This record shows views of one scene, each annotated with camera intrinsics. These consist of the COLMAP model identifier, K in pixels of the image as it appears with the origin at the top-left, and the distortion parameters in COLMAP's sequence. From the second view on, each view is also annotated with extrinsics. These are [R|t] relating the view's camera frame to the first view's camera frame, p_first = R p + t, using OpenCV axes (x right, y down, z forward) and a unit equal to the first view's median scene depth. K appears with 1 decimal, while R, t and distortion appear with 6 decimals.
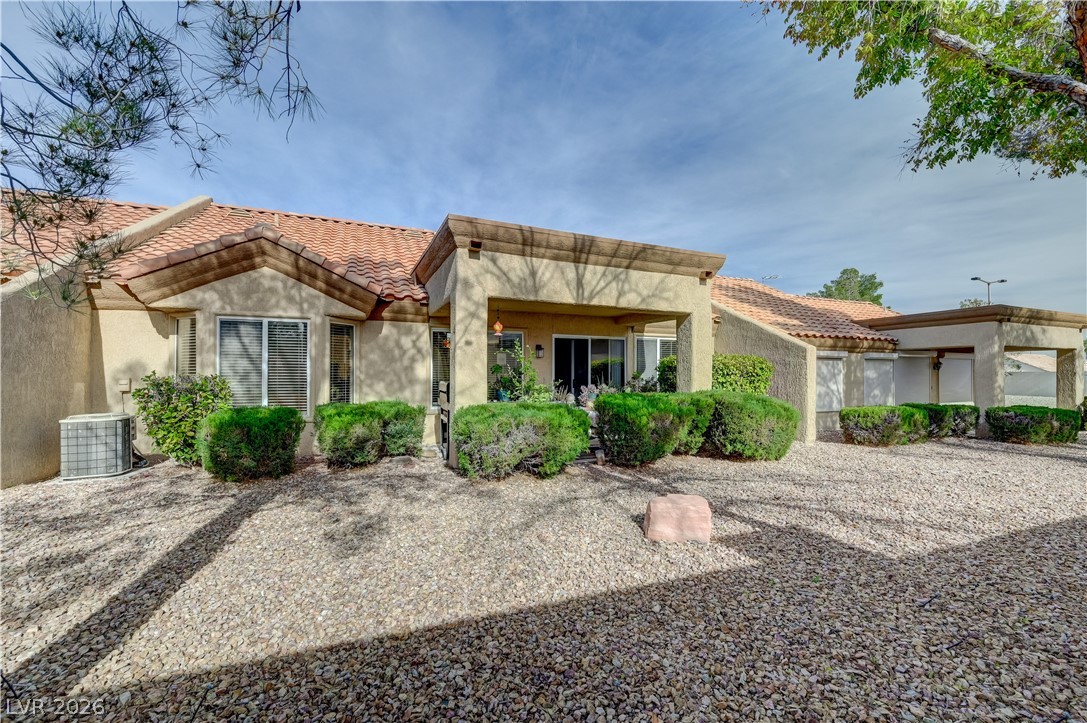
lens RADIAL K [[449.8, 0, 549.1], [0, 449.8, 375.1], [0, 0, 1]] dist [-0.000137, 0.000111]
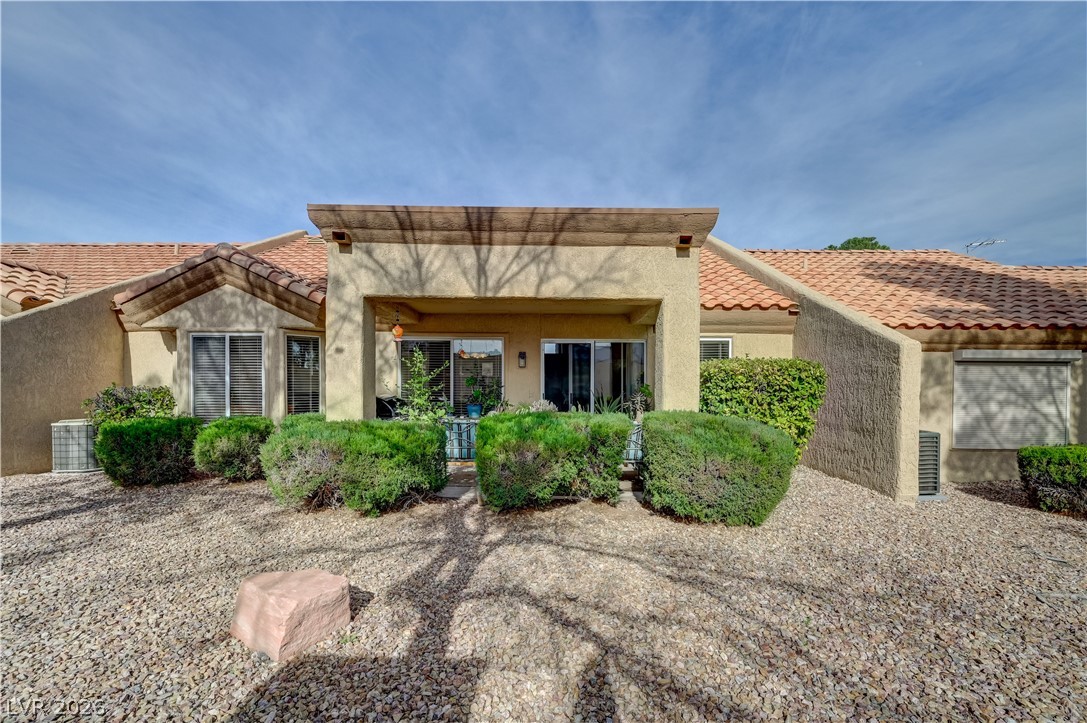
lens RADIAL K [[462.8, 0, 543.5], [0, 462.8, 393.3], [0, 0, 1]] dist [-0.001082, 0.000021]
pose [[0.916209, 0.007733, -0.400625, 0.494491], [-0.003683, 0.999934, 0.010878, 0.000746], [0.400683, -0.008492, 0.916178, 0.304765]]
